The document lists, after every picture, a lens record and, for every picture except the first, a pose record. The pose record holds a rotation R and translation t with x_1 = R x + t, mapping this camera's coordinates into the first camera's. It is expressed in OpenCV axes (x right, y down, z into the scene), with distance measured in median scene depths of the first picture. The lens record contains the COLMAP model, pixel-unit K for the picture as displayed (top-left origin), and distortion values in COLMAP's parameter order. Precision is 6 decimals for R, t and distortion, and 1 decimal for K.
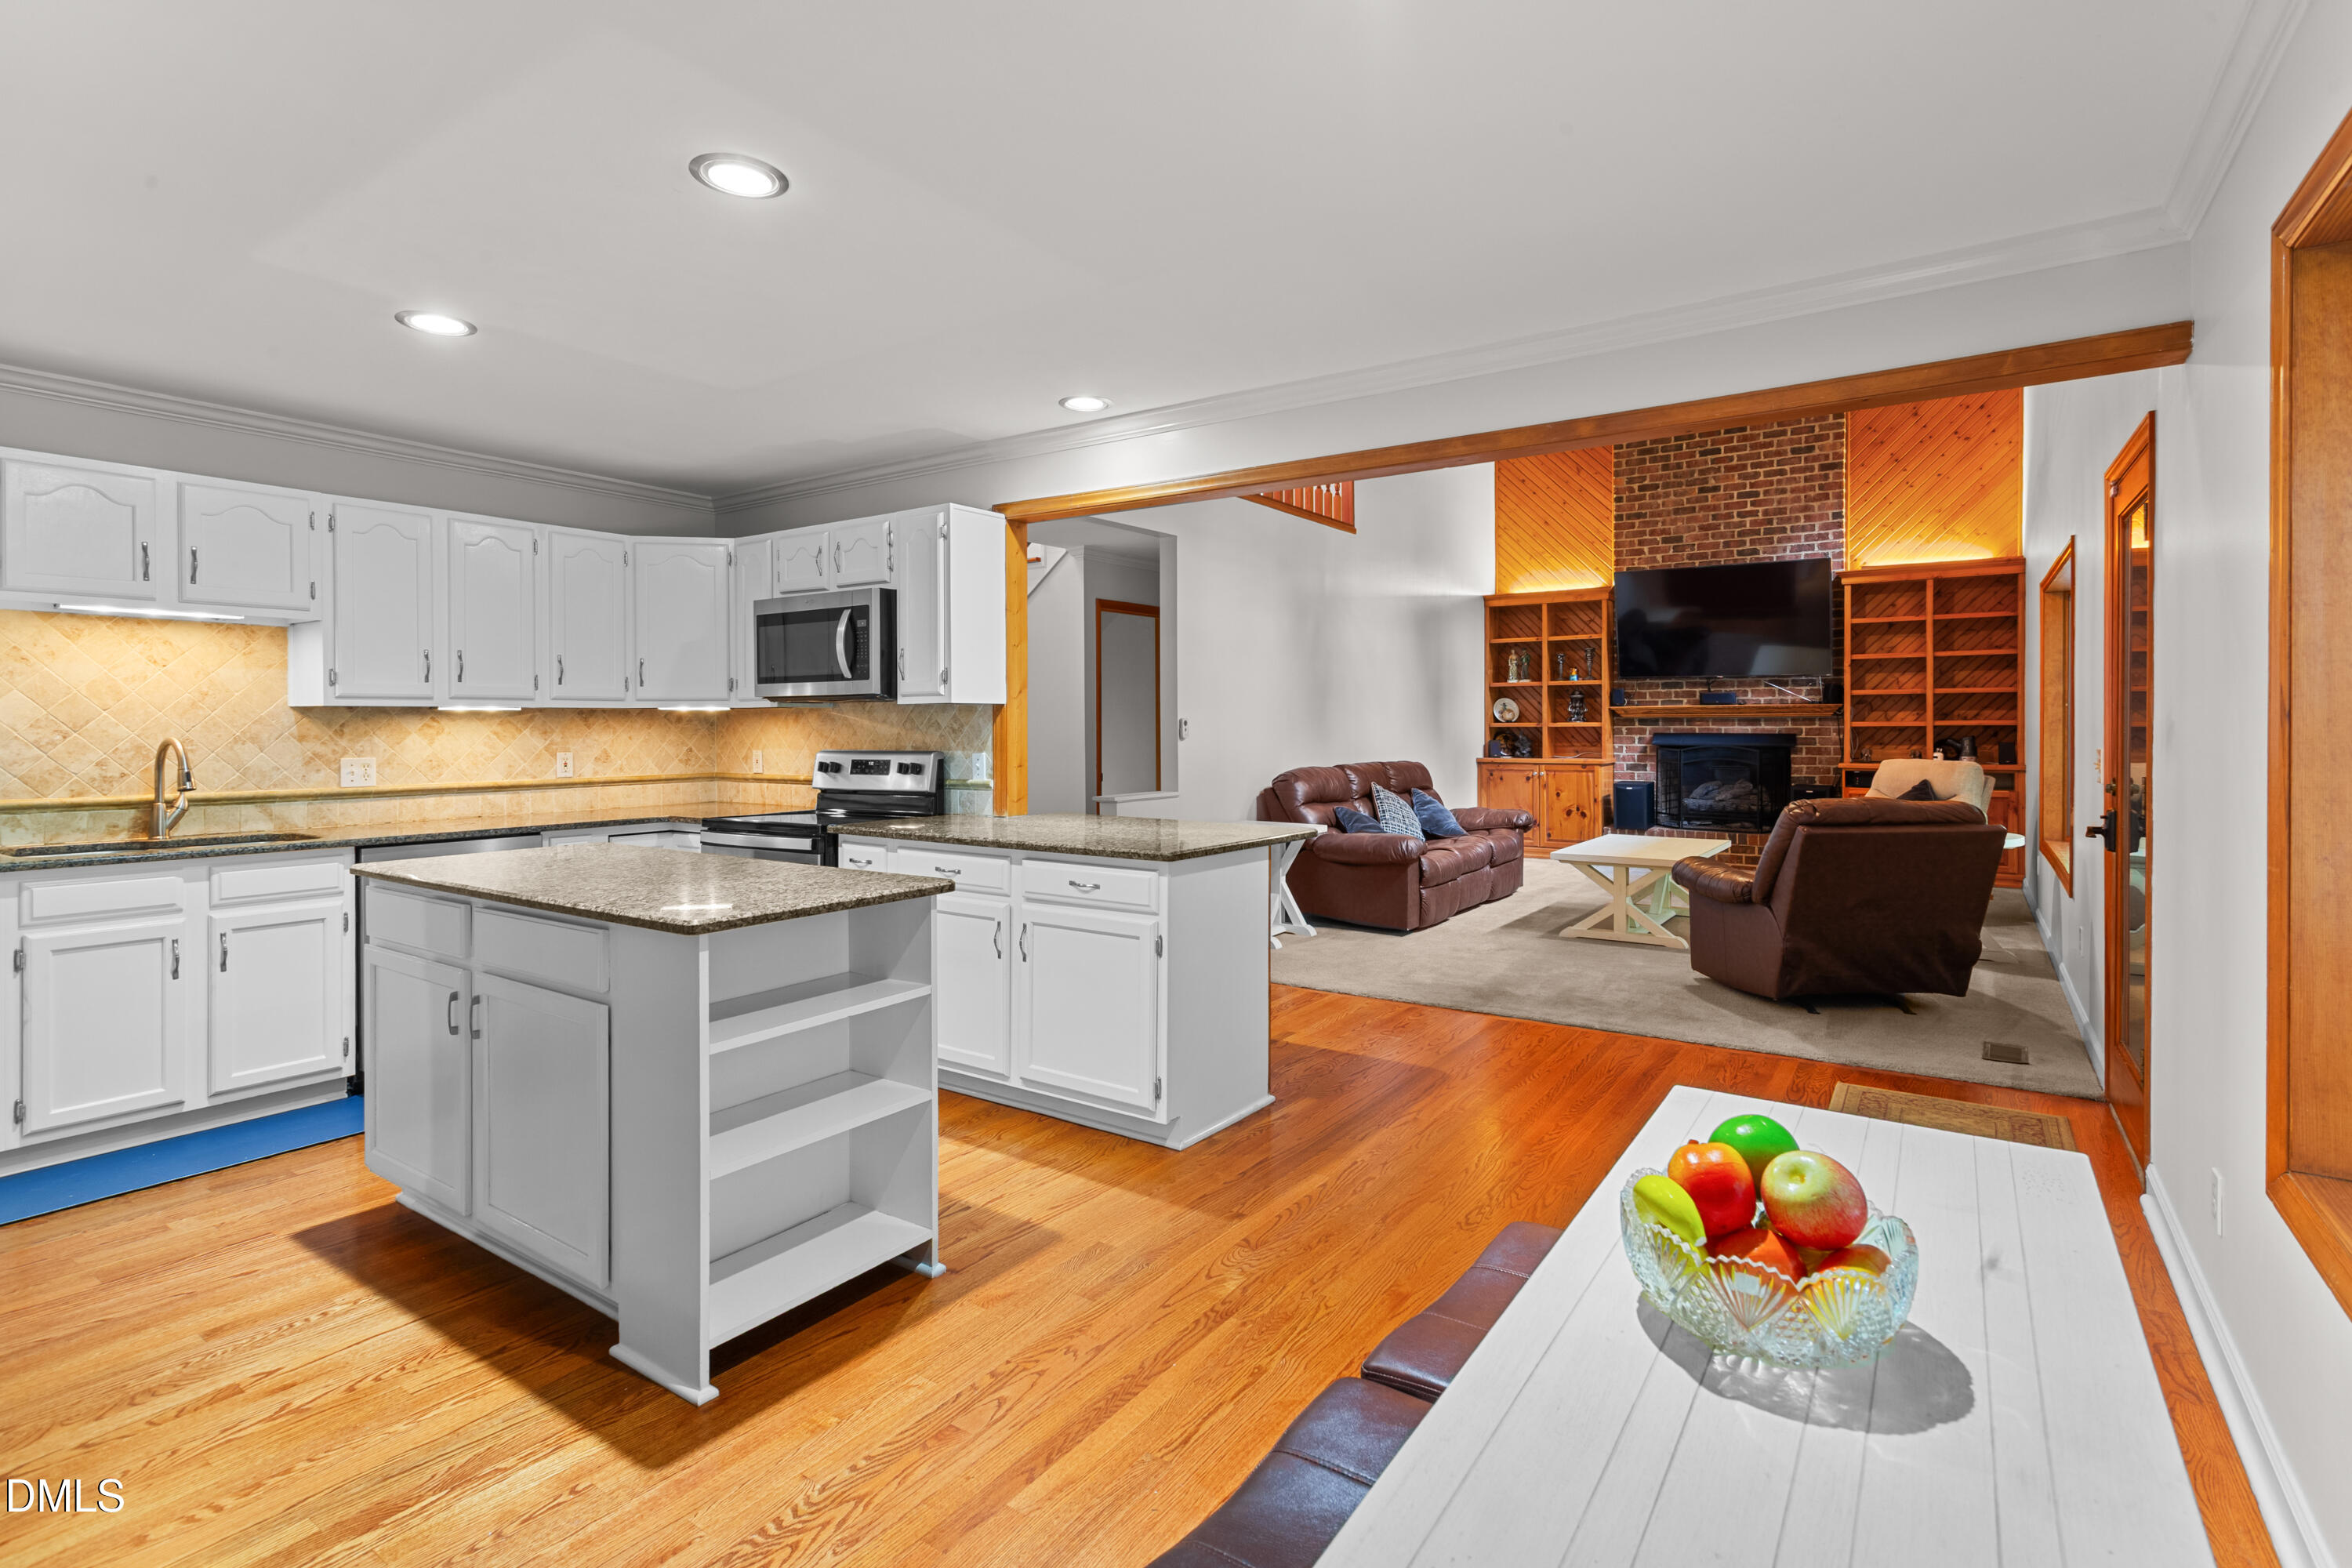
lens RADIAL K [[1129.7, 0, 1178.9], [0, 1129.7, 662.7], [0, 0, 1]] dist [0.000394, 0.000149]
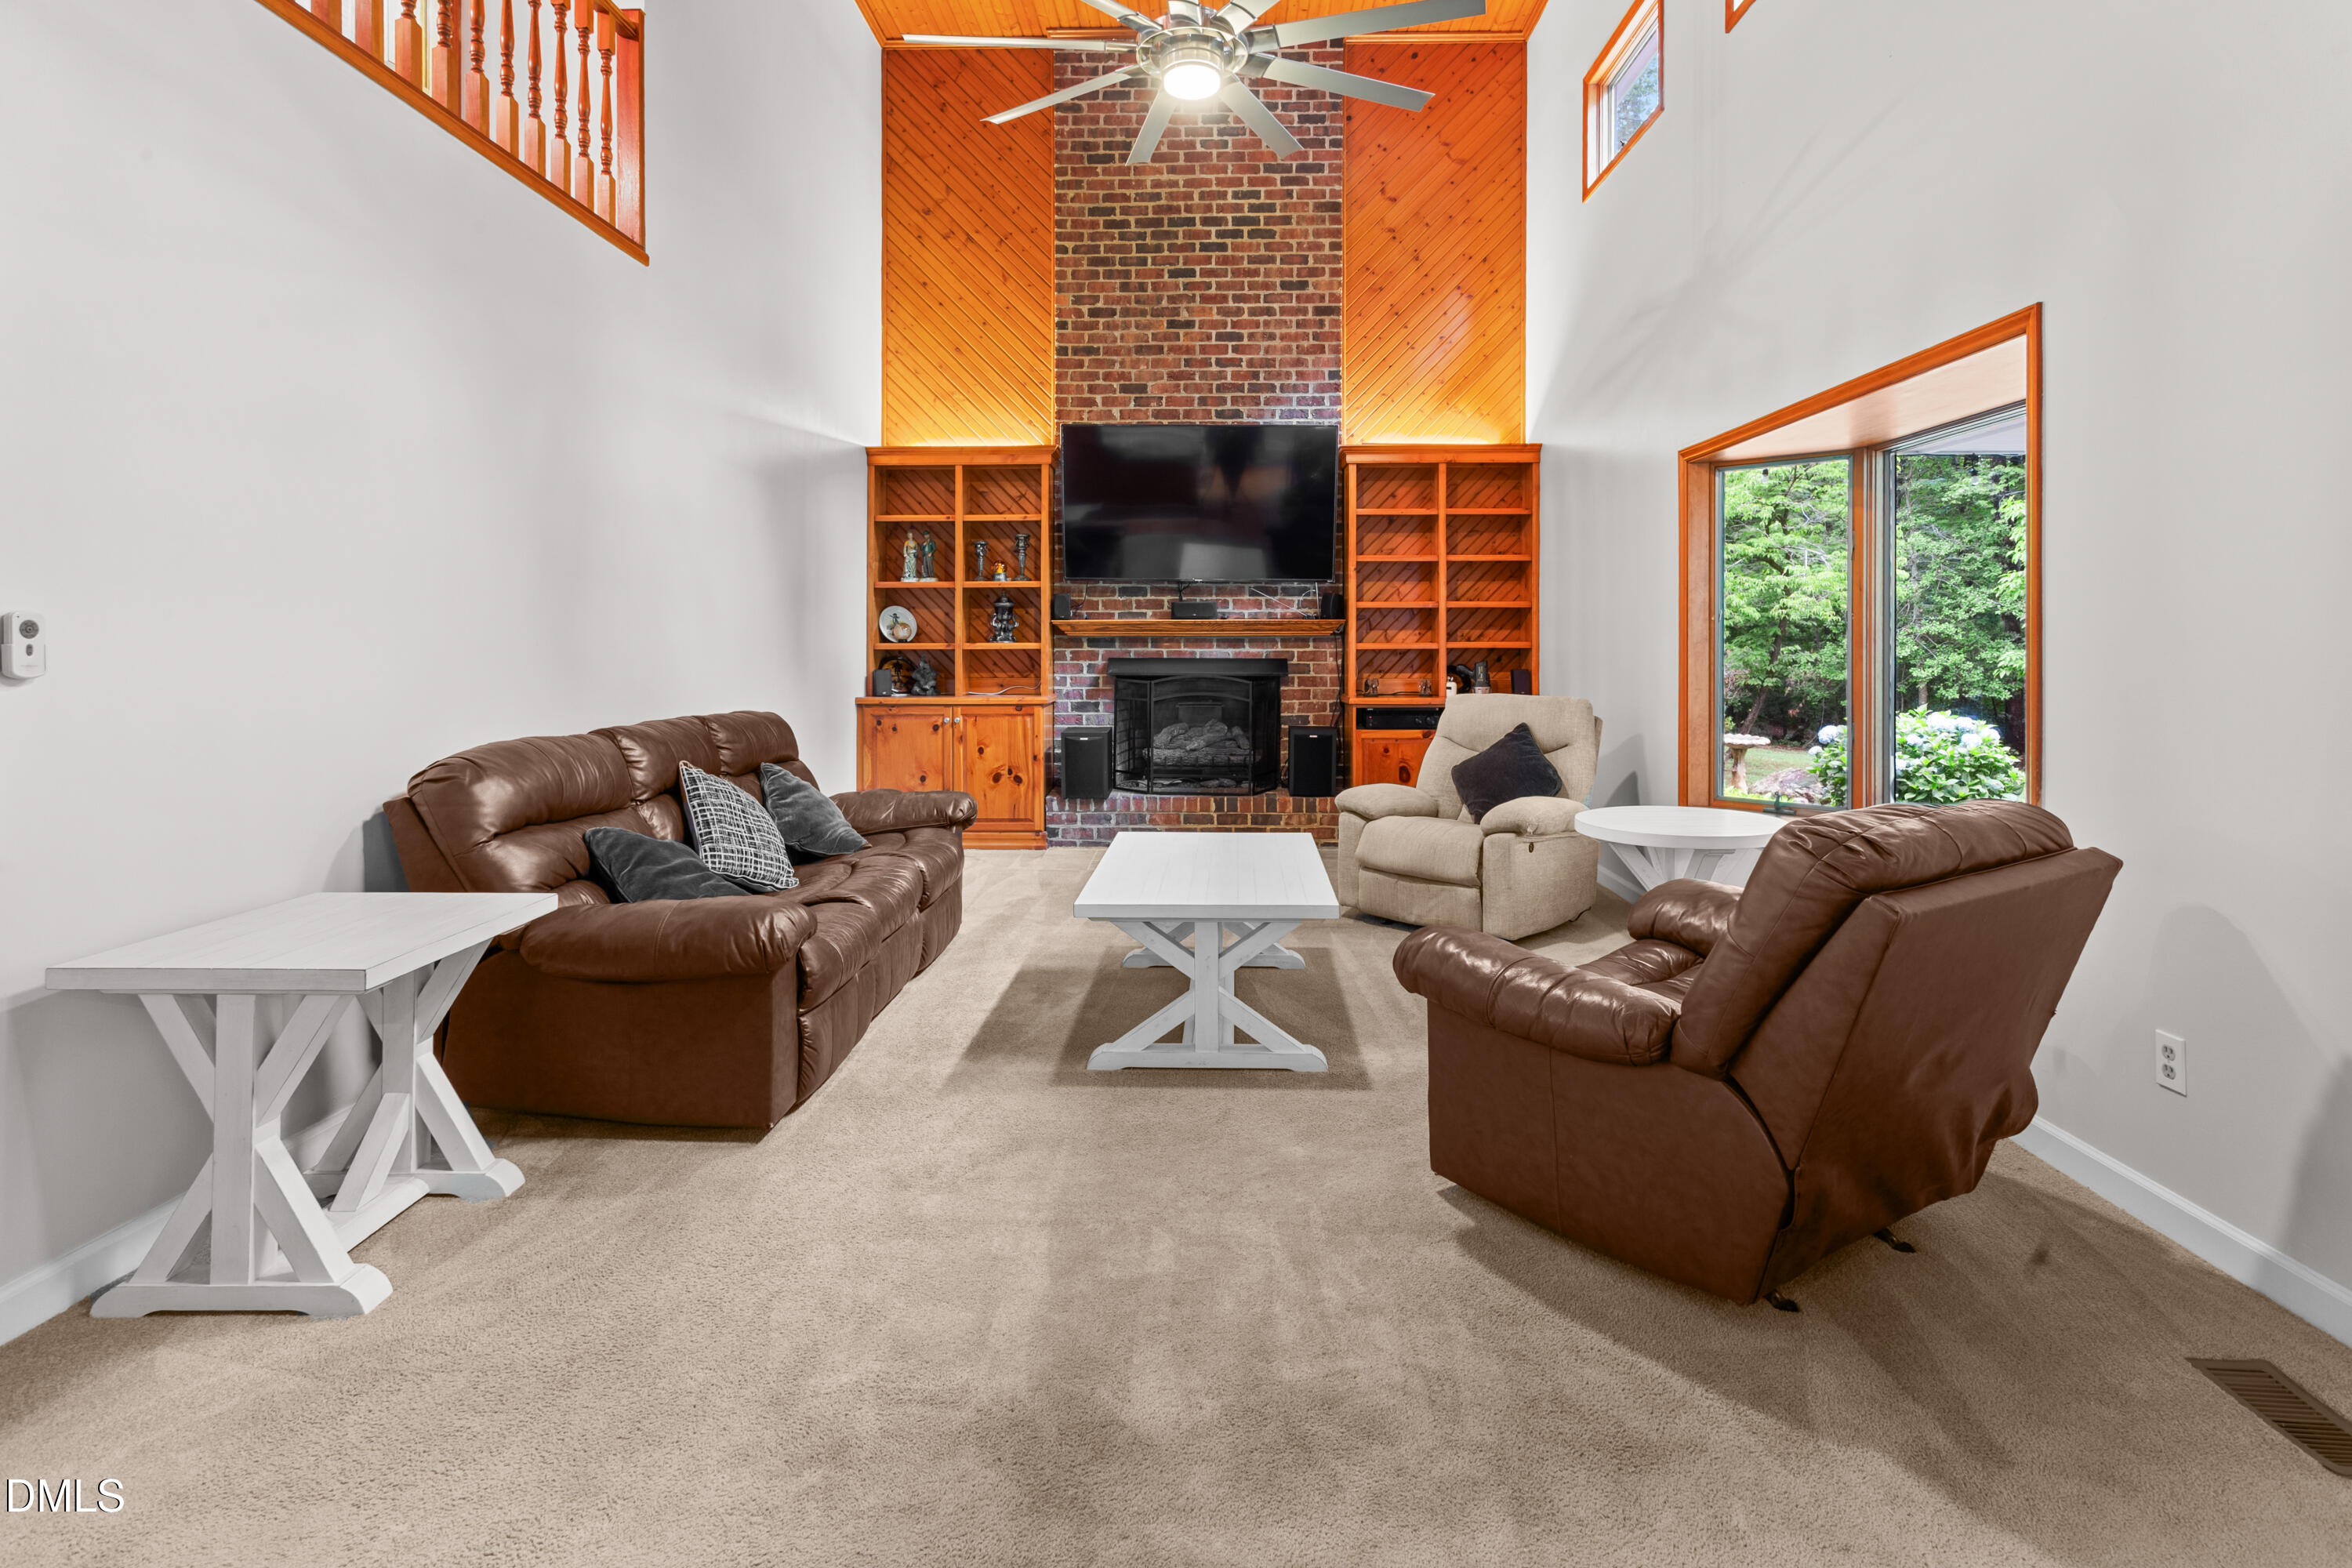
lens RADIAL K [[1129.7, 0, 1178.9], [0, 1129.7, 662.7], [0, 0, 1]] dist [0.000394, 0.000149]
pose [[0.832150, -0.003898, 0.554537, 0.067205], [-0.032400, 0.997925, 0.055635, 0.025251], [-0.553603, -0.064264, 0.830297, 0.403210]]
